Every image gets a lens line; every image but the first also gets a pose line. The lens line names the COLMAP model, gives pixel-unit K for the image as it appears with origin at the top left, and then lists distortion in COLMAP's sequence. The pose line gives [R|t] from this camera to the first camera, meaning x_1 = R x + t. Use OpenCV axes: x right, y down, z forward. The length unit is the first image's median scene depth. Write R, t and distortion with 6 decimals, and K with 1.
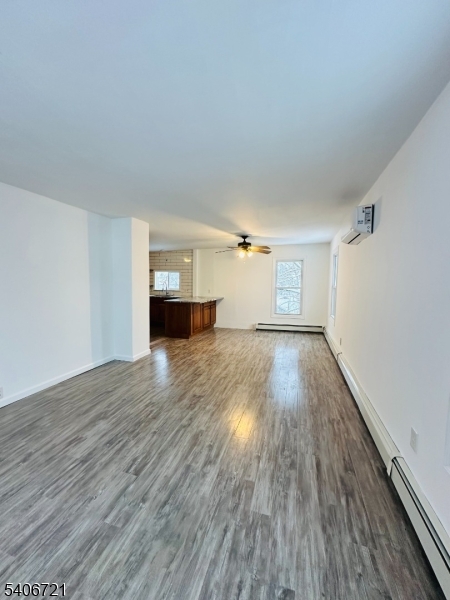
lens RADIAL K [[234.9, 0, 226.3], [0, 234.9, 296.8], [0, 0, 1]] dist [0.001581, 0.000423]
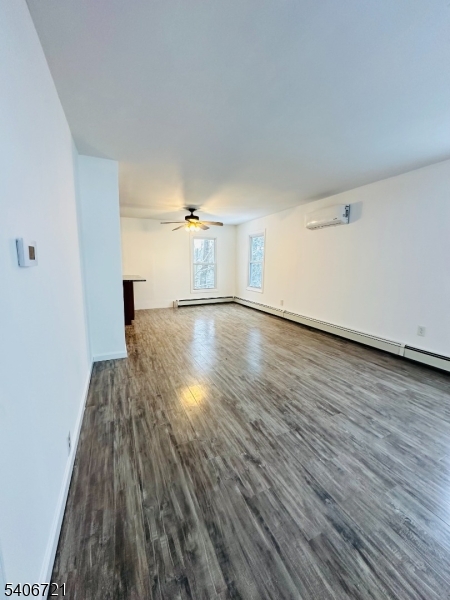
lens RADIAL K [[234.9, 0, 226.3], [0, 234.9, 296.8], [0, 0, 1]] dist [0.001581, 0.000423]
pose [[0.744405, -0.091443, 0.661437, -1.305349], [0.036200, 0.994648, 0.096770, 0.034771], [-0.666746, -0.048092, 0.743731, 0.447891]]
